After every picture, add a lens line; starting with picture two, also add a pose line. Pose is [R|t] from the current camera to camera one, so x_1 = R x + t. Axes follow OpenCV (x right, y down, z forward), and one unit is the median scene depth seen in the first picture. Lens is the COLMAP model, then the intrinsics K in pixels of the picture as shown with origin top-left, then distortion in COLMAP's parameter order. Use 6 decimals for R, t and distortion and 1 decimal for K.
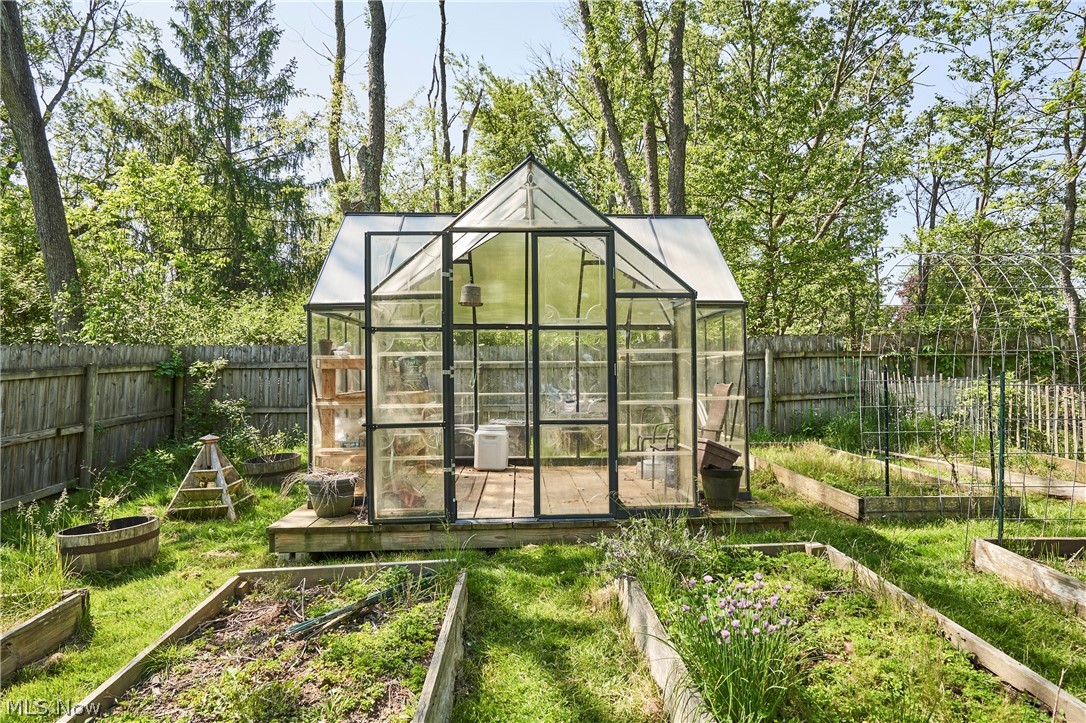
lens RADIAL K [[654.6, 0, 543.9], [0, 654.6, 358.9], [0, 0, 1]] dist [-0.000404, -0.000037]
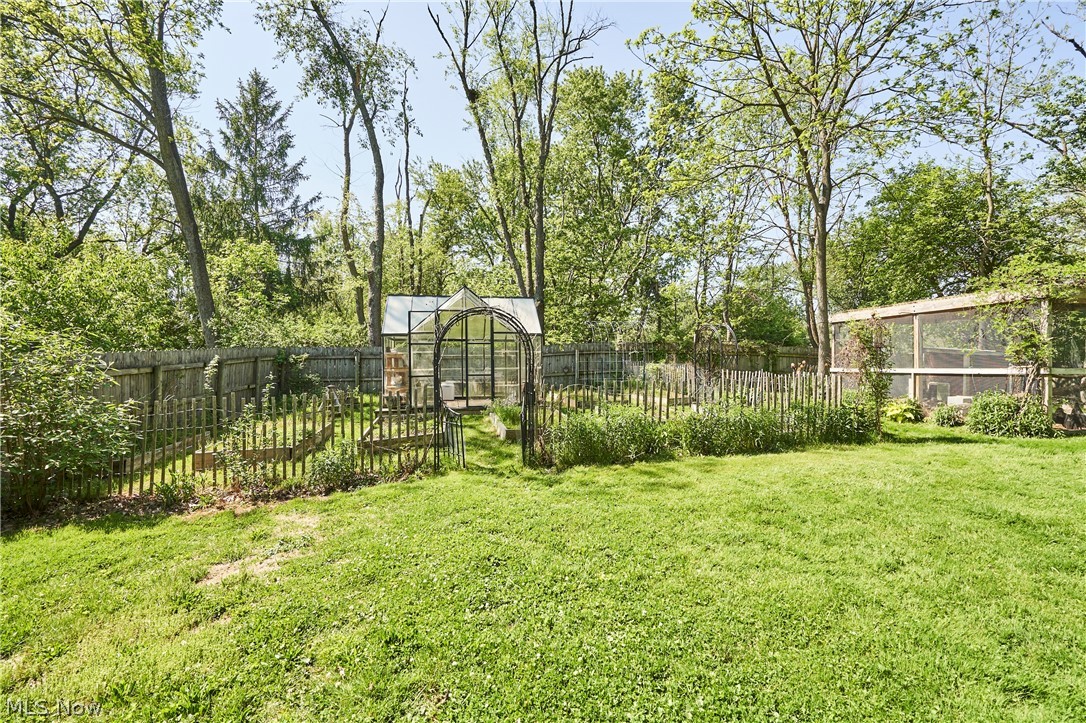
lens RADIAL K [[499.1, 0, 540.0], [0, 499.1, 366.4], [0, 0, 1]] dist [0.003390, 0.000140]
pose [[0.990670, -0.002378, 0.136264, 0.003068], [-0.000835, 0.999723, 0.023513, 0.001087], [-0.136282, -0.023407, 0.990393, -0.483687]]
